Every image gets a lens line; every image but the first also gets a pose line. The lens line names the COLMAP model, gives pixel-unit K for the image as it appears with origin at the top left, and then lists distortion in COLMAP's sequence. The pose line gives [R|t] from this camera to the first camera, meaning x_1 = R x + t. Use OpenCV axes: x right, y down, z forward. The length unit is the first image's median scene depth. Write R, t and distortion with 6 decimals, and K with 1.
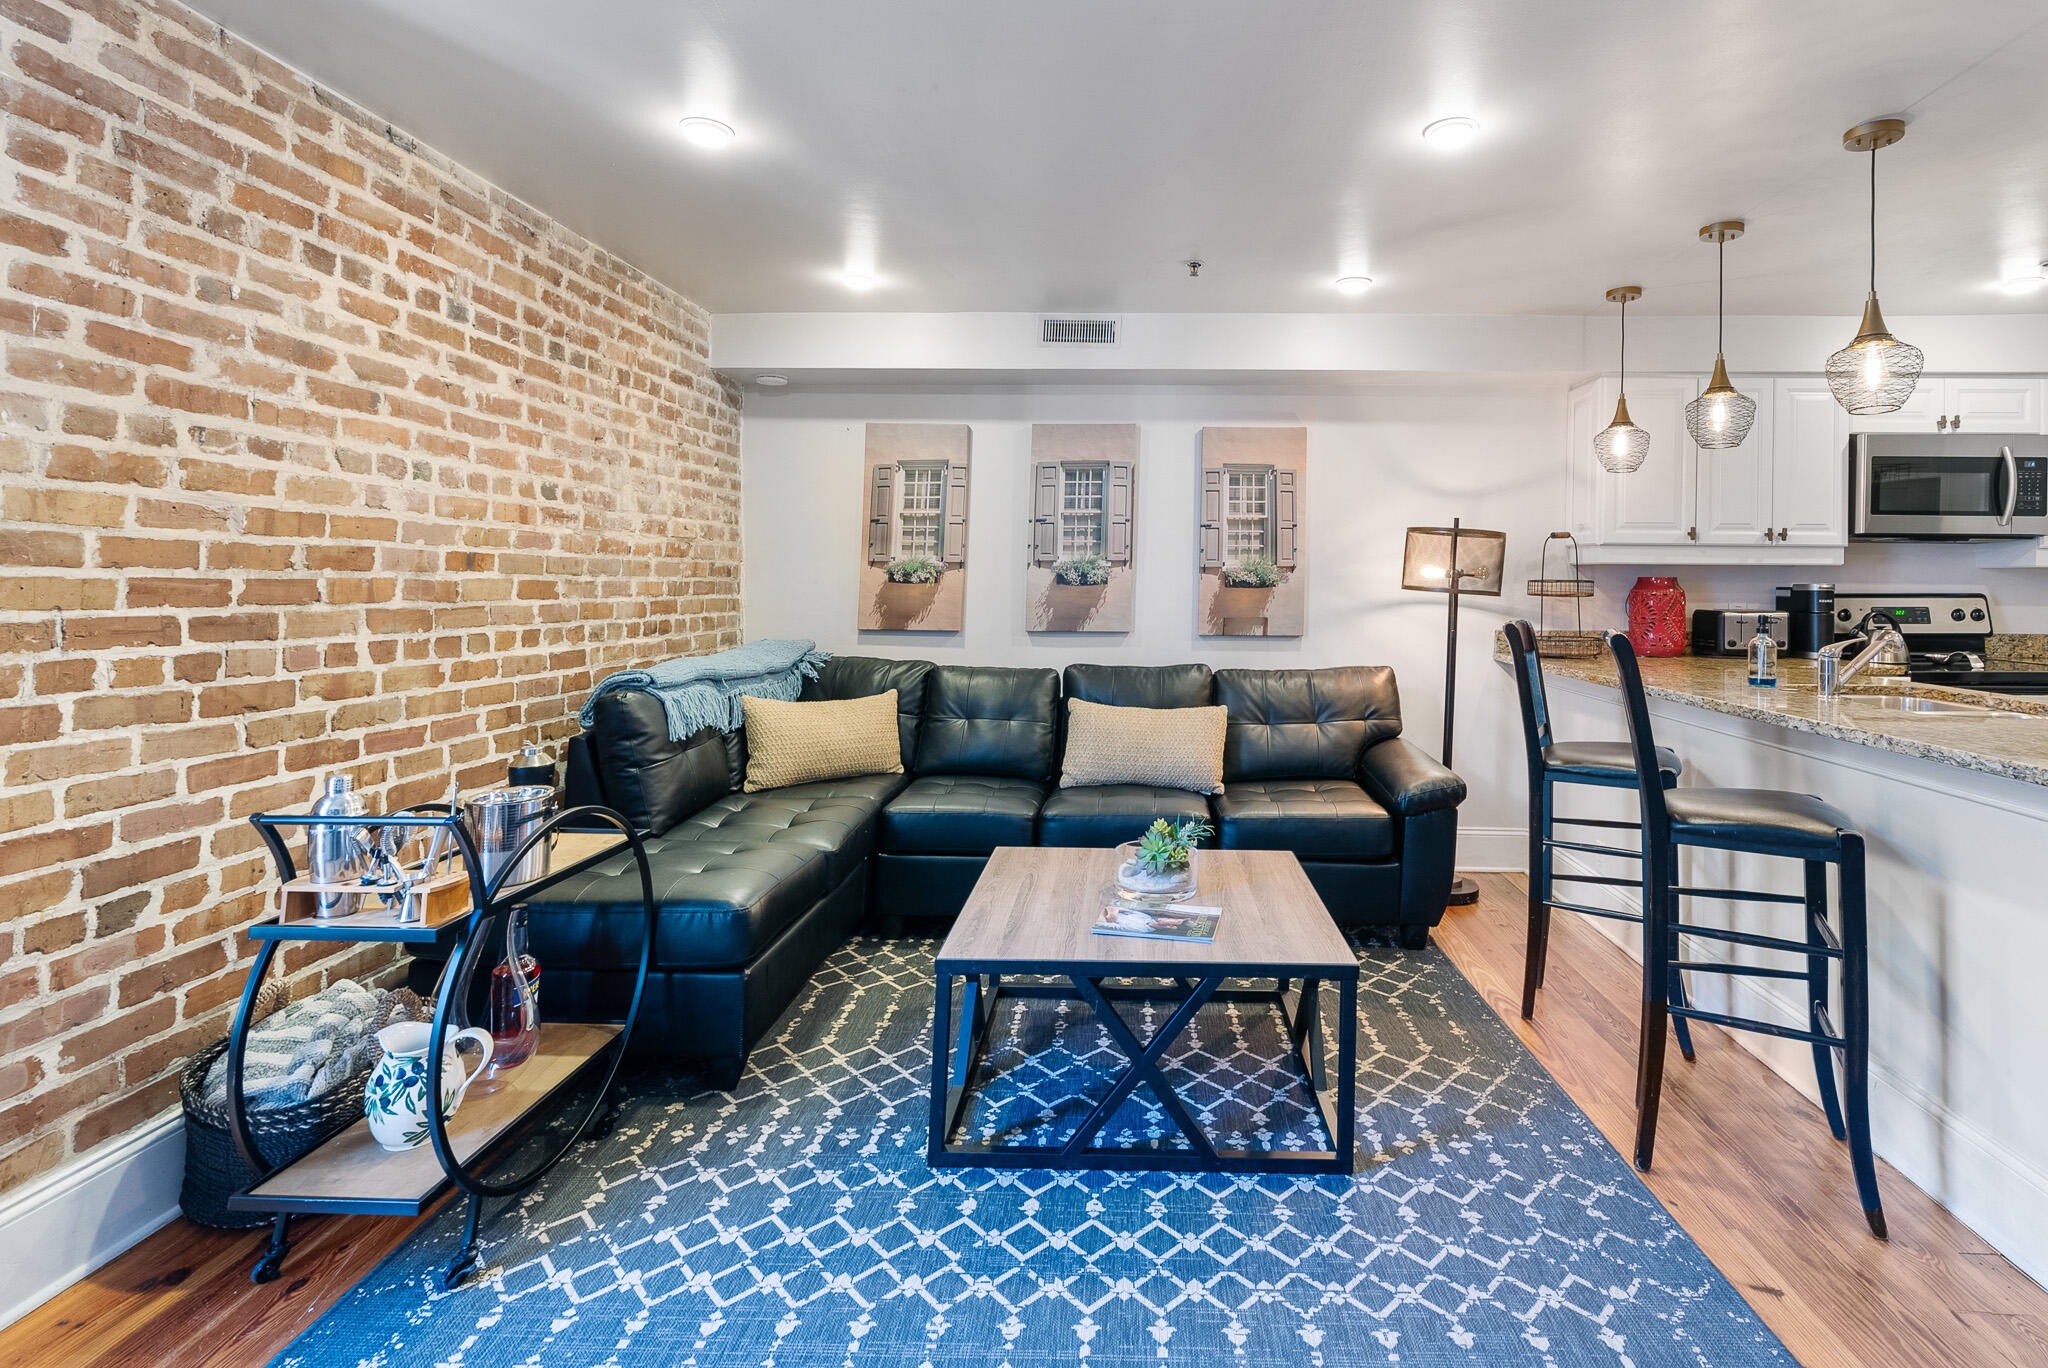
lens RADIAL K [[990.4, 0, 1121.3], [0, 990.4, 553.3], [0, 0, 1]] dist [-0.006997, 0.001393]
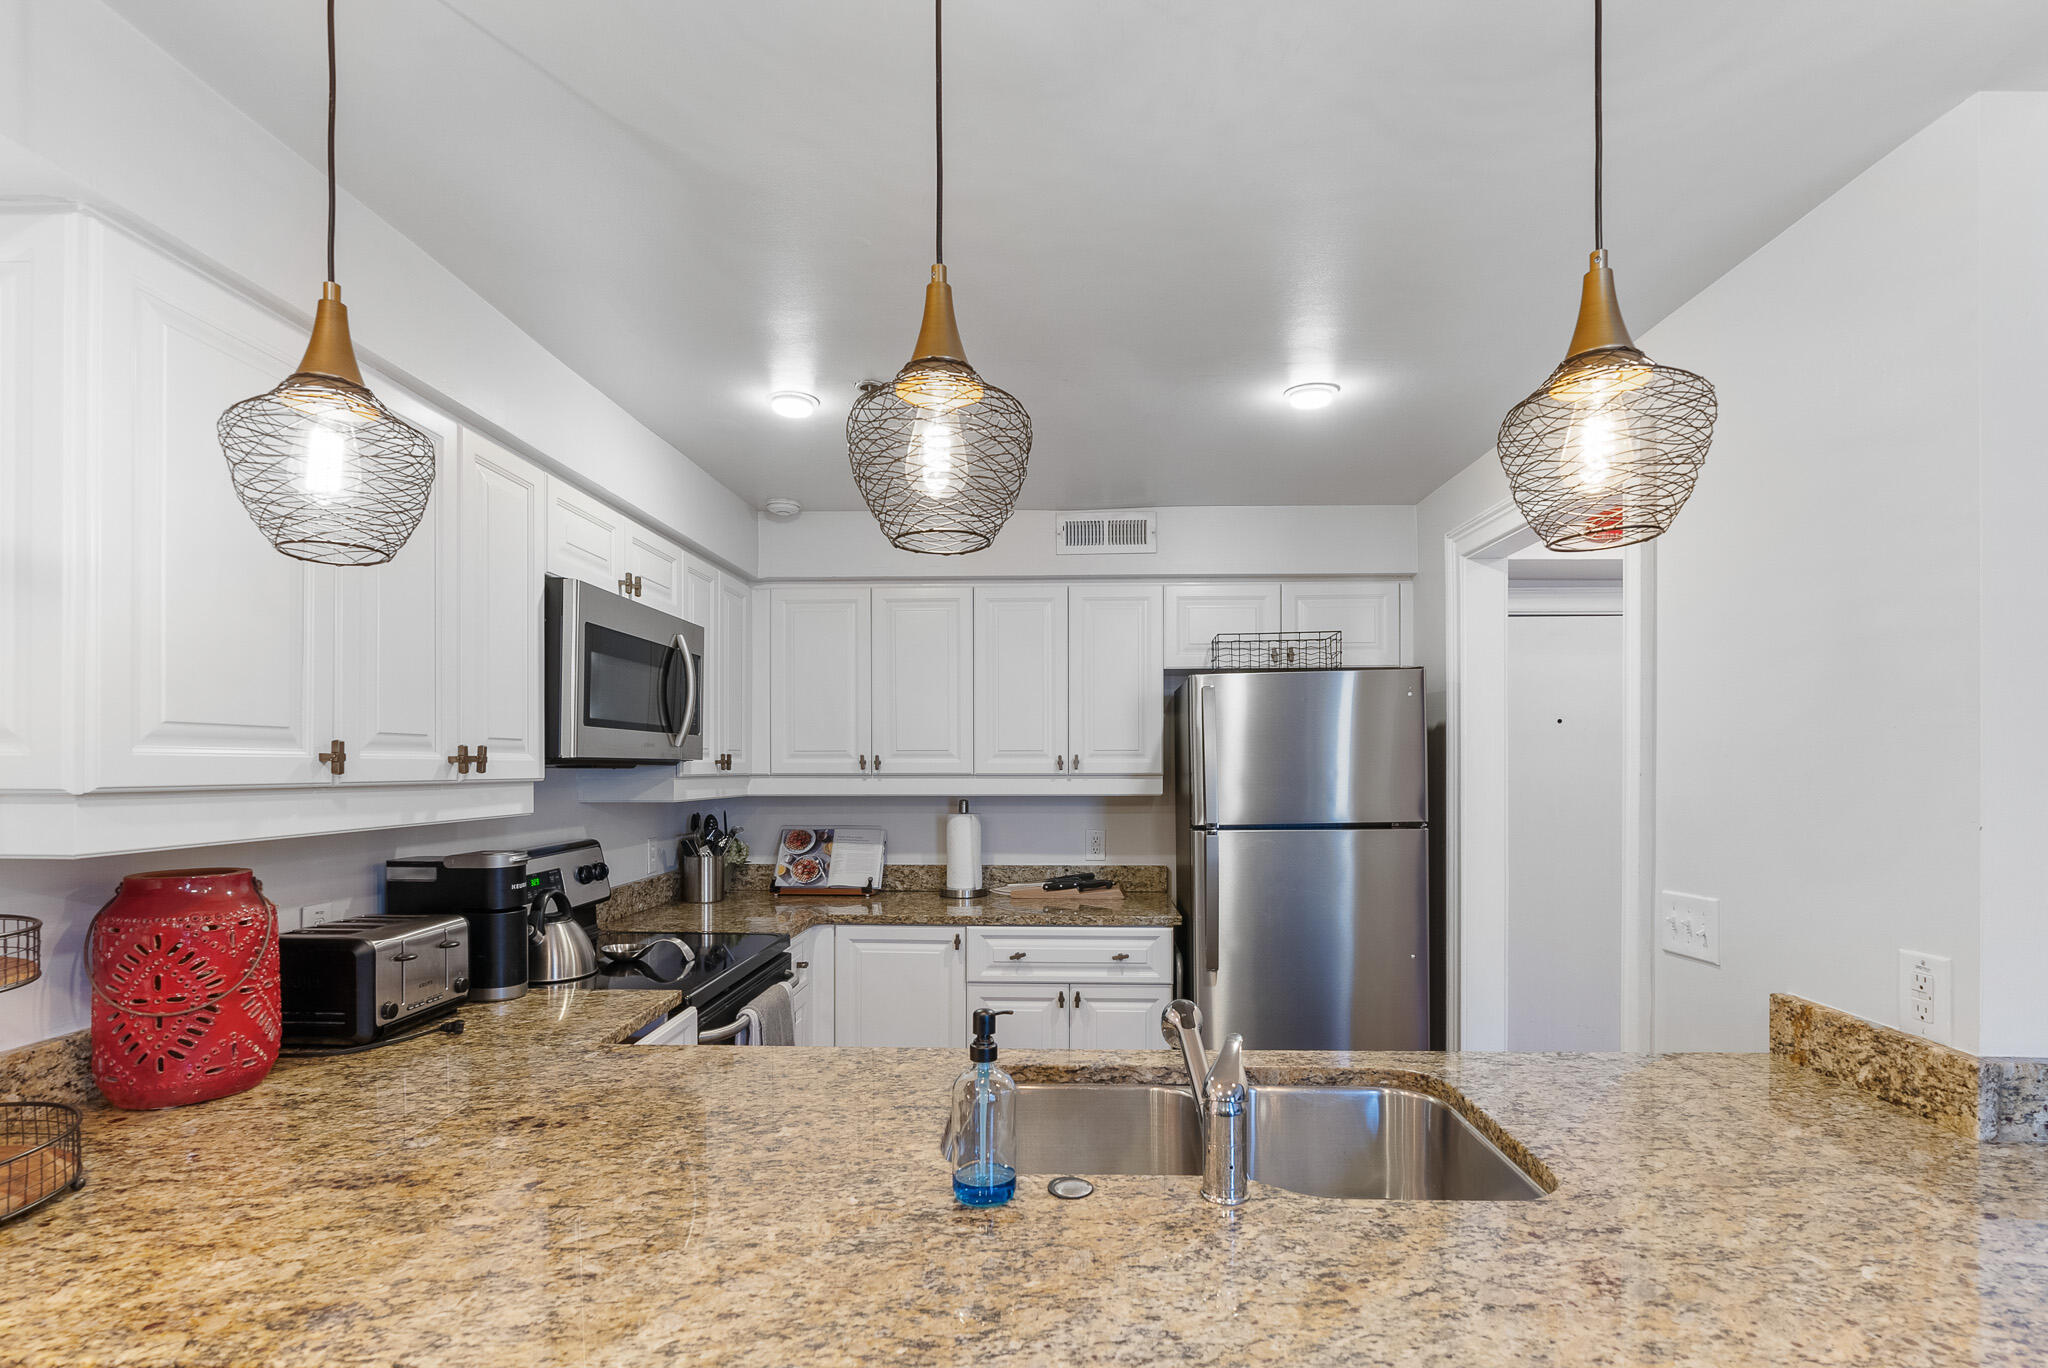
lens RADIAL K [[962.6, 0, 1036.5], [0, 962.6, 765.4], [0, 0, 1]] dist [-0.015061, 0.000218]
pose [[0.002044, -0.008062, 0.999965, 0.297343], [-0.024187, 0.999675, 0.008110, -0.036997], [-0.999705, -0.024203, 0.001848, 1.013188]]
